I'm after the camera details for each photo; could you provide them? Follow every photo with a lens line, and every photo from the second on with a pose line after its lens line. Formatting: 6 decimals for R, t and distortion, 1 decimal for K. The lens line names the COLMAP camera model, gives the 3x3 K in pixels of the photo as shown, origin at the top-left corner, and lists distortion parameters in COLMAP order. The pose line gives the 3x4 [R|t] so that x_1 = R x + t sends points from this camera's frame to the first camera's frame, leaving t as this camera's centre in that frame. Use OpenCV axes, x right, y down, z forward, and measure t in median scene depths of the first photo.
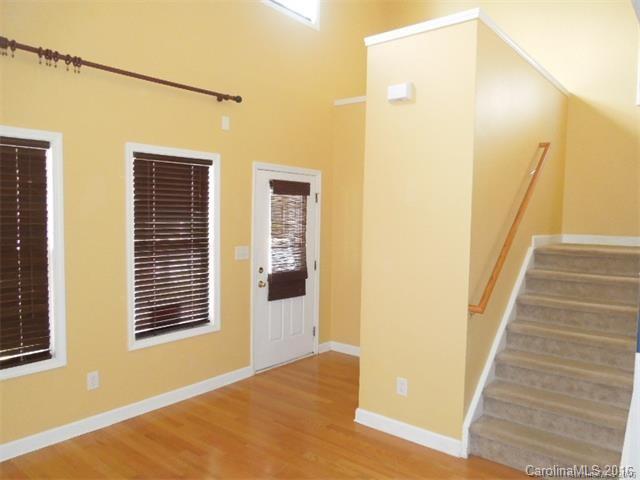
lens RADIAL K [[485.7, 0, 320.0], [0, 485.7, 240.0], [0, 0, 1]] dist [-0.000631, 0.000934]
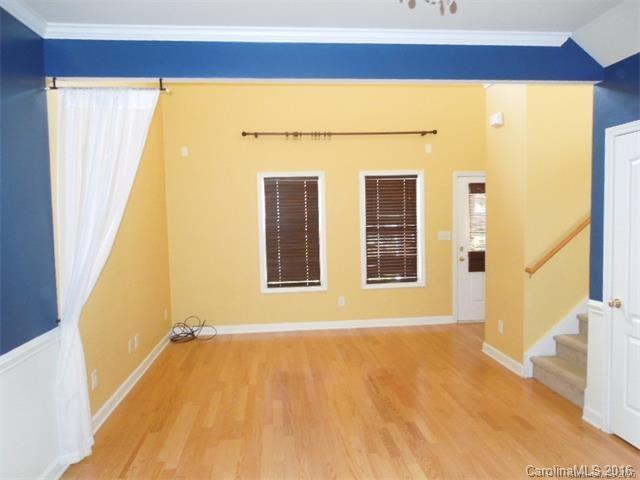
lens RADIAL K [[485.7, 0, 320.0], [0, 485.7, 240.0], [0, 0, 1]] dist [-0.000631, 0.000934]
pose [[0.699166, 0.007643, -0.714919, 0.691954], [-0.007227, 0.999967, 0.003622, 0.041278], [0.714923, 0.002634, 0.699198, -0.312024]]
